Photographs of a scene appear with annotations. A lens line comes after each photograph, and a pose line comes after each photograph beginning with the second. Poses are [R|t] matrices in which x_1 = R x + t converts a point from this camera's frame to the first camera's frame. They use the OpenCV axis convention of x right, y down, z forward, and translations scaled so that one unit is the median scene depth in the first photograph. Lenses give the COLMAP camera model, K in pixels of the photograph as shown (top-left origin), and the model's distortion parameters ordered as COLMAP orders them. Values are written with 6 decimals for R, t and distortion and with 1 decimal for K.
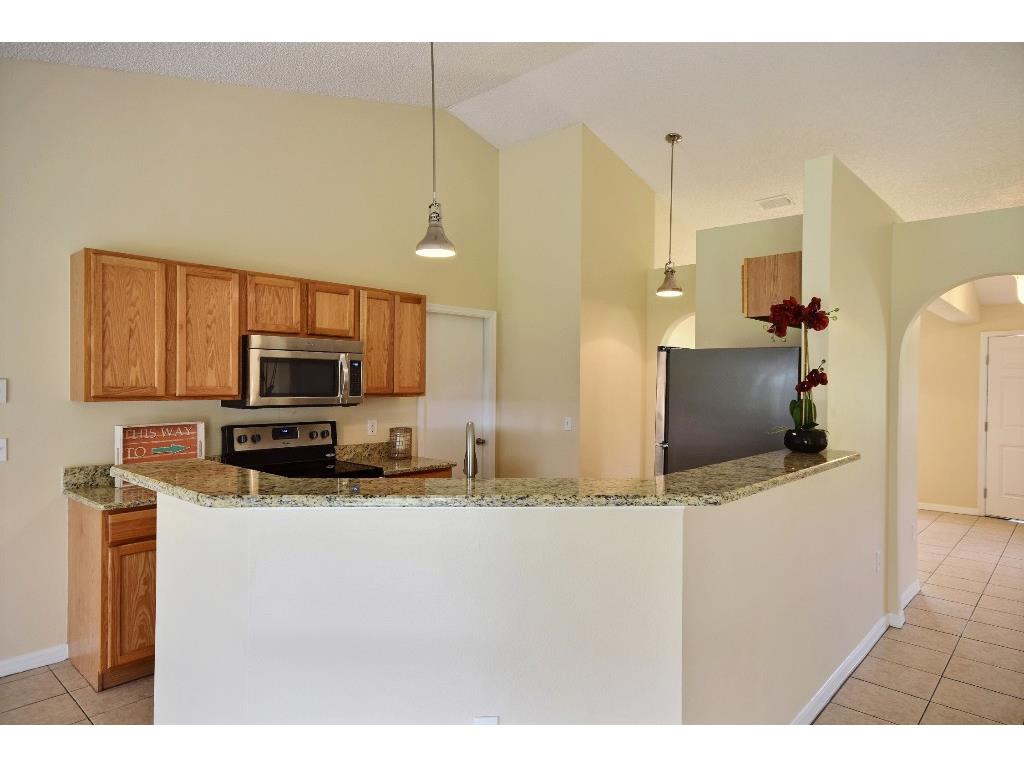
lens RADIAL K [[625.4, 0, 514.8], [0, 625.4, 384.3], [0, 0, 1]] dist [0.003296, 0.005405]
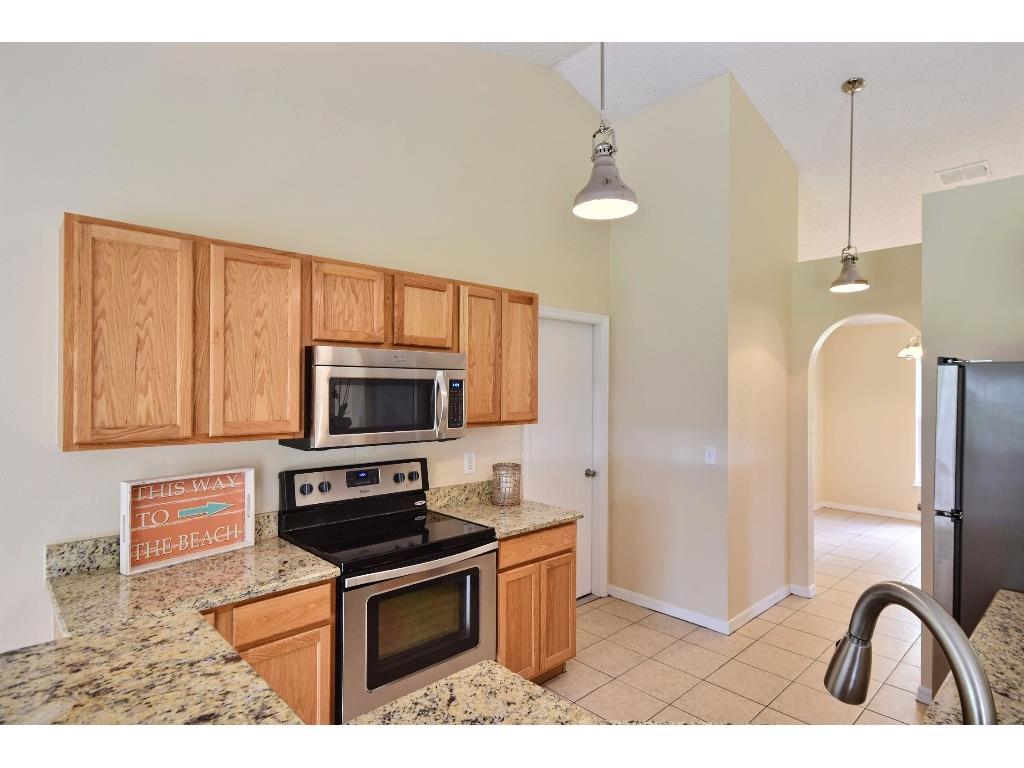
lens RADIAL K [[555.0, 0, 509.3], [0, 555.0, 384.2], [0, 0, 1]] dist [0.003835, -0.000089]
pose [[0.996645, -0.004399, -0.081729, -0.153998], [0.003472, 0.999928, -0.011490, -0.027666], [0.081774, 0.011168, 0.996588, 0.392311]]
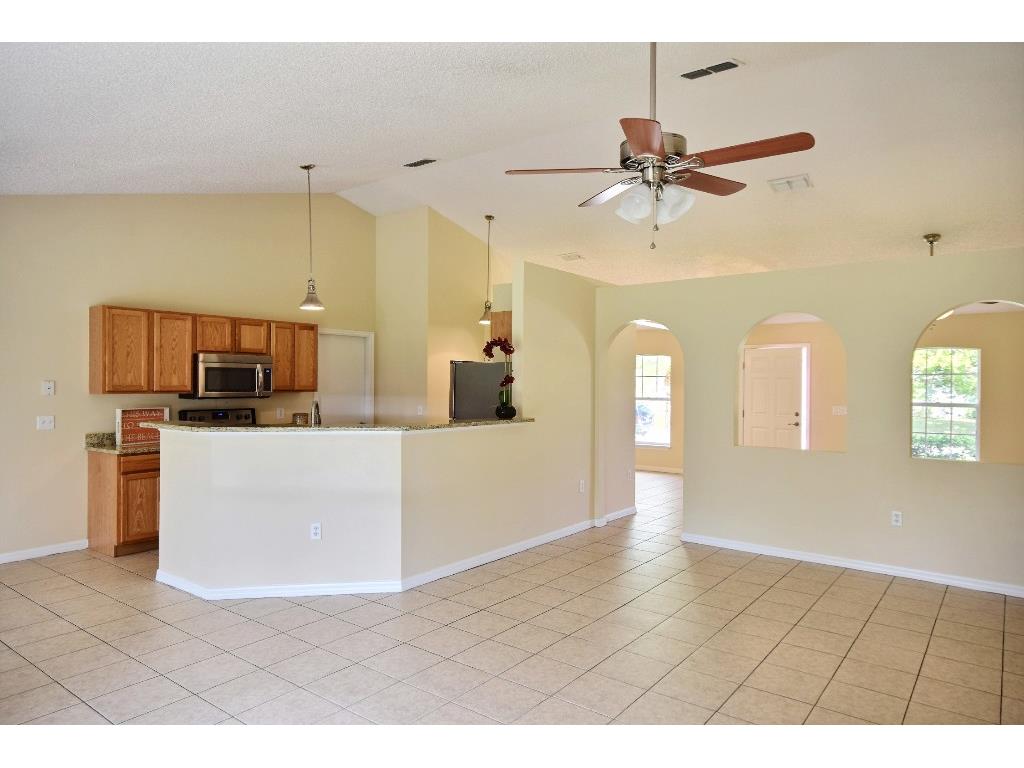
lens RADIAL K [[662.5, 0, 520.3], [0, 662.5, 383.1], [0, 0, 1]] dist [0.007984, 0.007658]
pose [[0.995915, -0.002985, 0.090248, 0.247458], [0.003326, 0.999988, -0.003622, 0.006925], [-0.090236, 0.003907, 0.995913, -0.778007]]
